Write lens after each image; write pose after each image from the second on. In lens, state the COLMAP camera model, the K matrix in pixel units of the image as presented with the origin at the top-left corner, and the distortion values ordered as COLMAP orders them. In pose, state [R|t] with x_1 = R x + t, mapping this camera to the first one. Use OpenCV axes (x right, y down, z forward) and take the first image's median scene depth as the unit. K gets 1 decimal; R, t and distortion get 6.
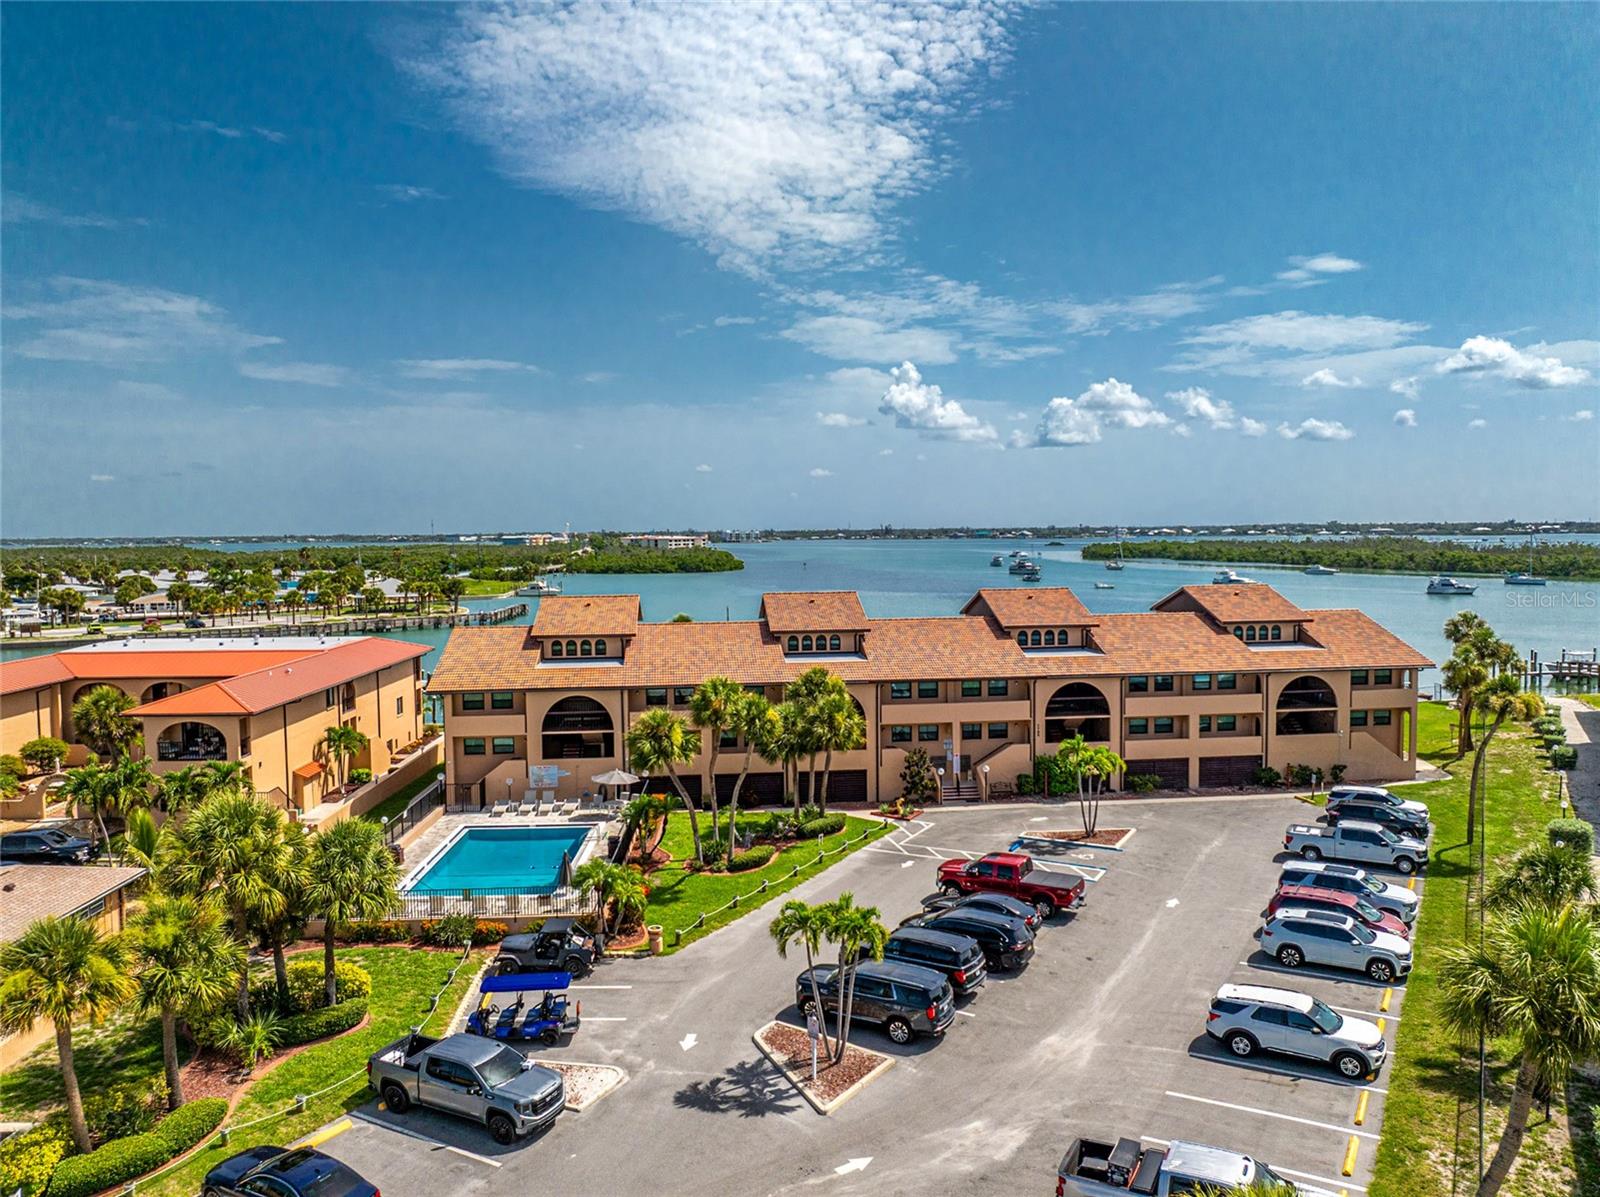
lens RADIAL K [[1113.8, 0, 811.7], [0, 1113.8, 597.9], [0, 0, 1]] dist [-0.036608, 0.000574]
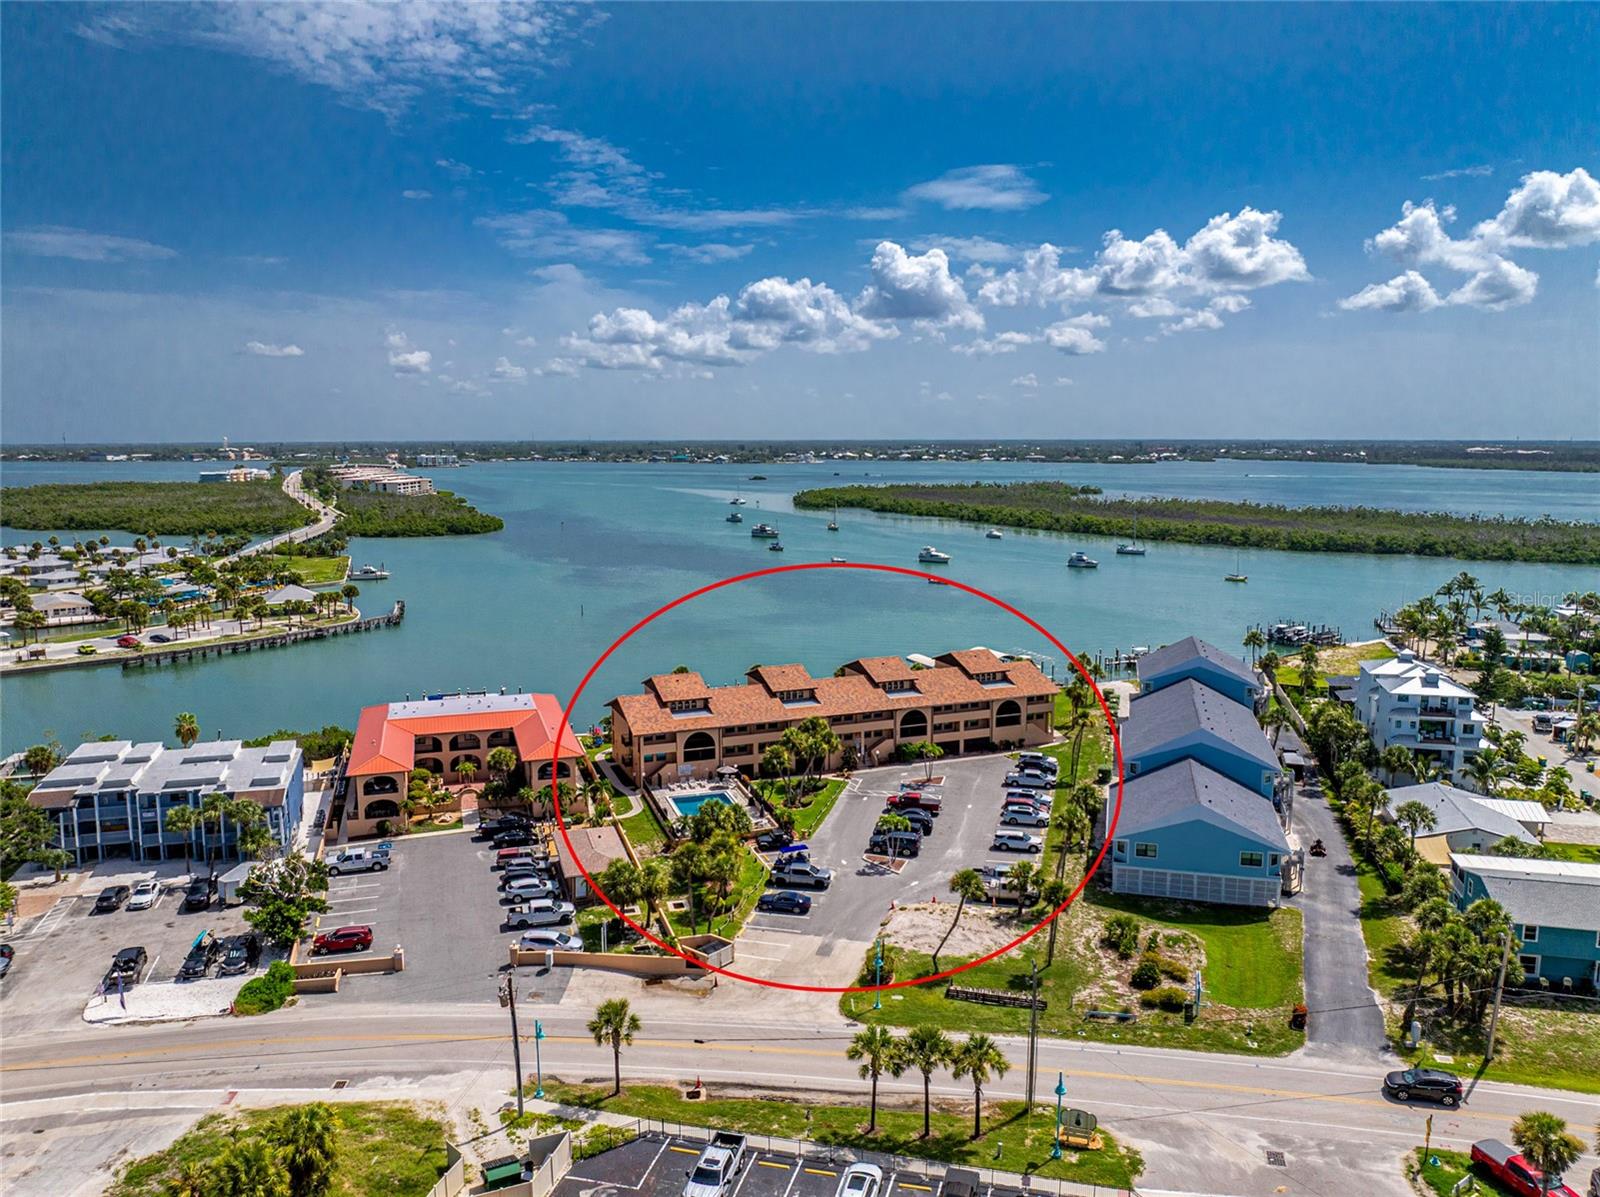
lens RADIAL K [[1126.4, 0, 793.6], [0, 1126.4, 594.3], [0, 0, 1]] dist [-0.032700, -0.002425]
pose [[0.964487, -0.029003, 0.262532, -0.589733], [0.008409, 0.996821, 0.079230, -0.343301], [-0.263995, -0.074208, 0.961665, -1.106611]]
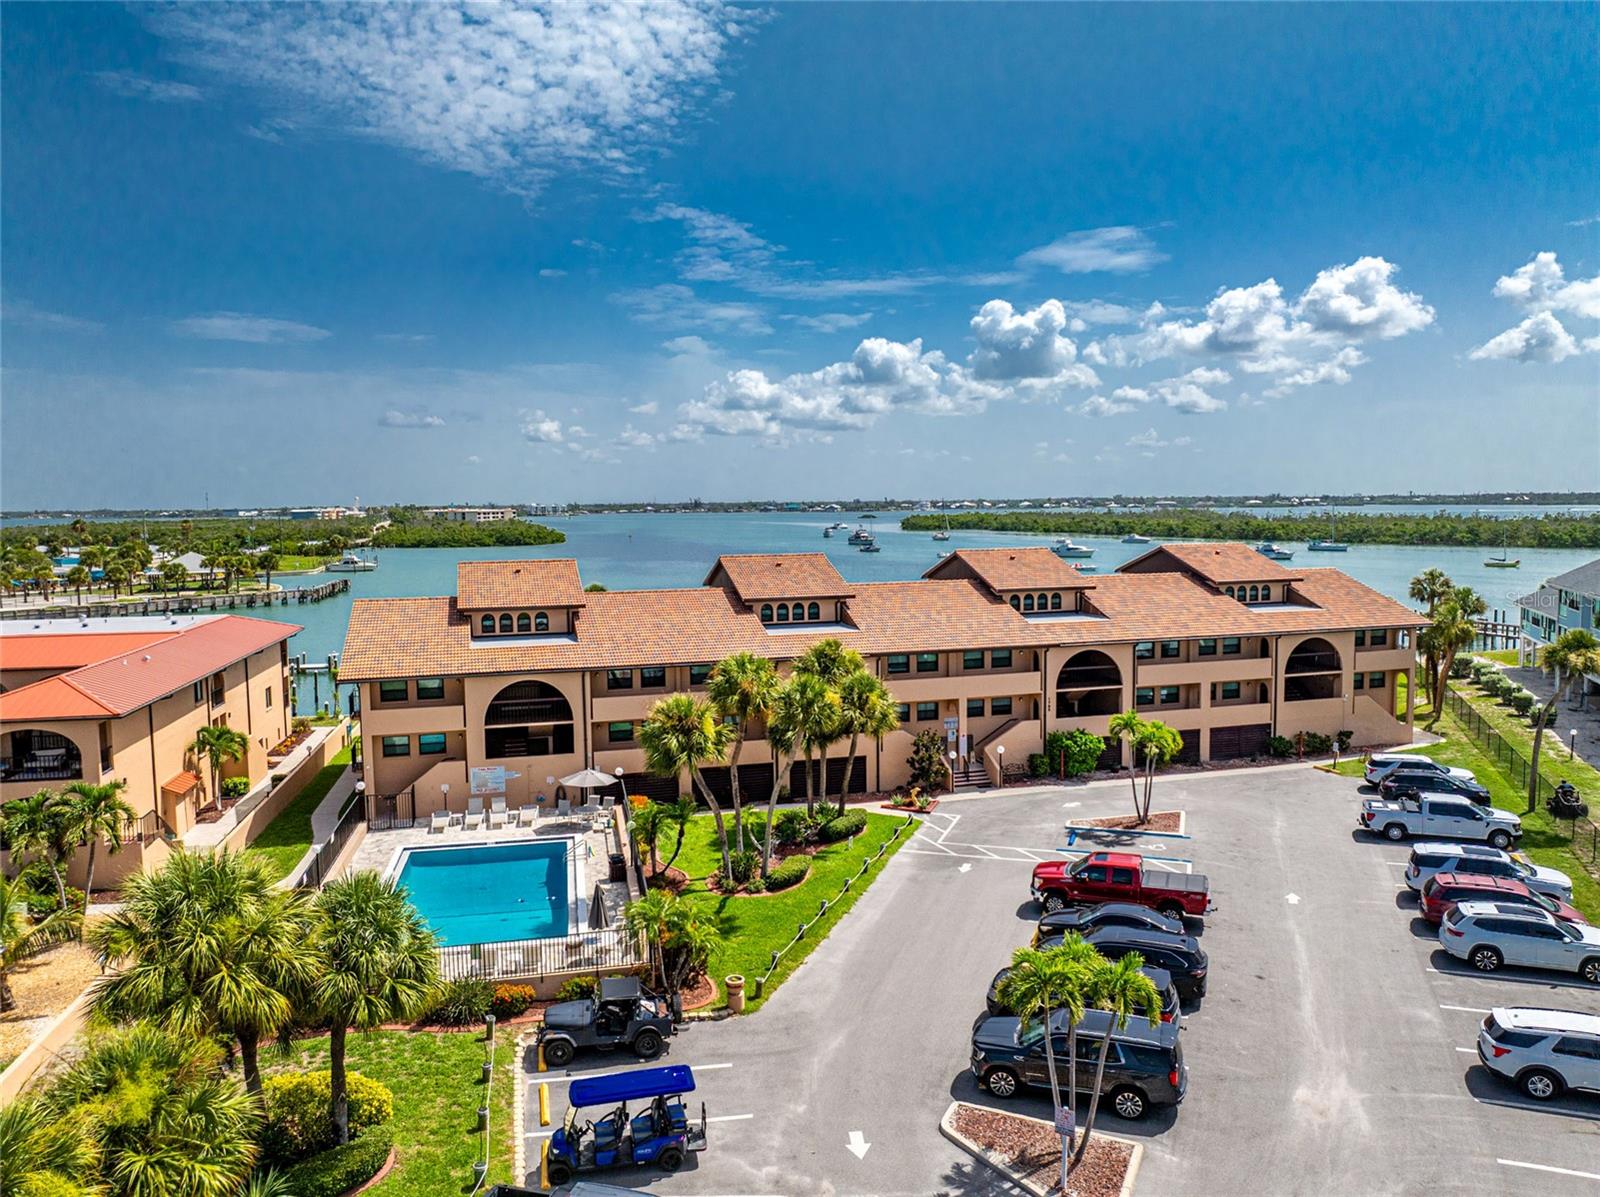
lens RADIAL K [[1111.7, 0, 805.9], [0, 1111.7, 593.0], [0, 0, 1]] dist [-0.048011, 0.021197]
pose [[0.985395, -0.014131, 0.169698, -0.144646], [0.010918, 0.999743, 0.019850, 0.009382], [-0.169935, -0.017707, 0.985296, 0.156605]]
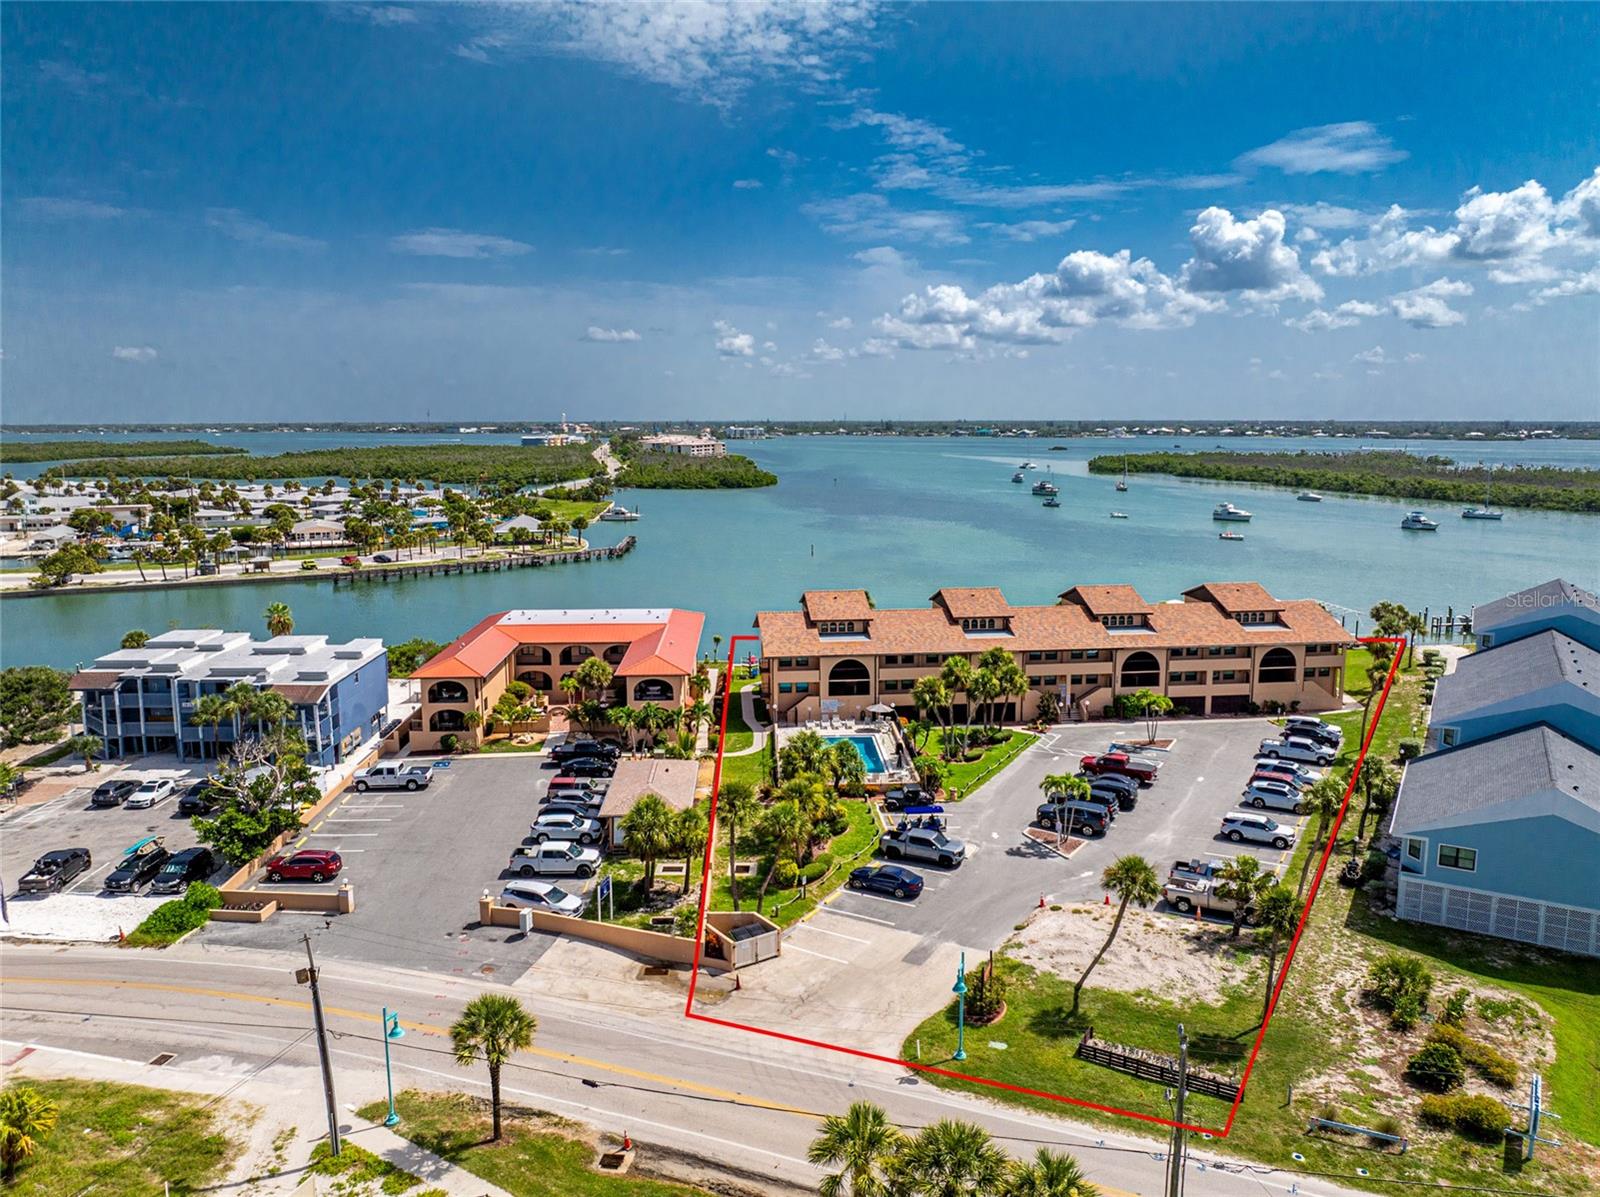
lens RADIAL K [[1120.1, 0, 802.8], [0, 1120.1, 599.5], [0, 0, 1]] dist [-0.039528, 0.003942]
pose [[0.999972, 0.007355, 0.001482, -0.281297], [-0.007466, 0.994952, 0.100069, -0.170809], [-0.000738, -0.100078, 0.994979, -0.681990]]
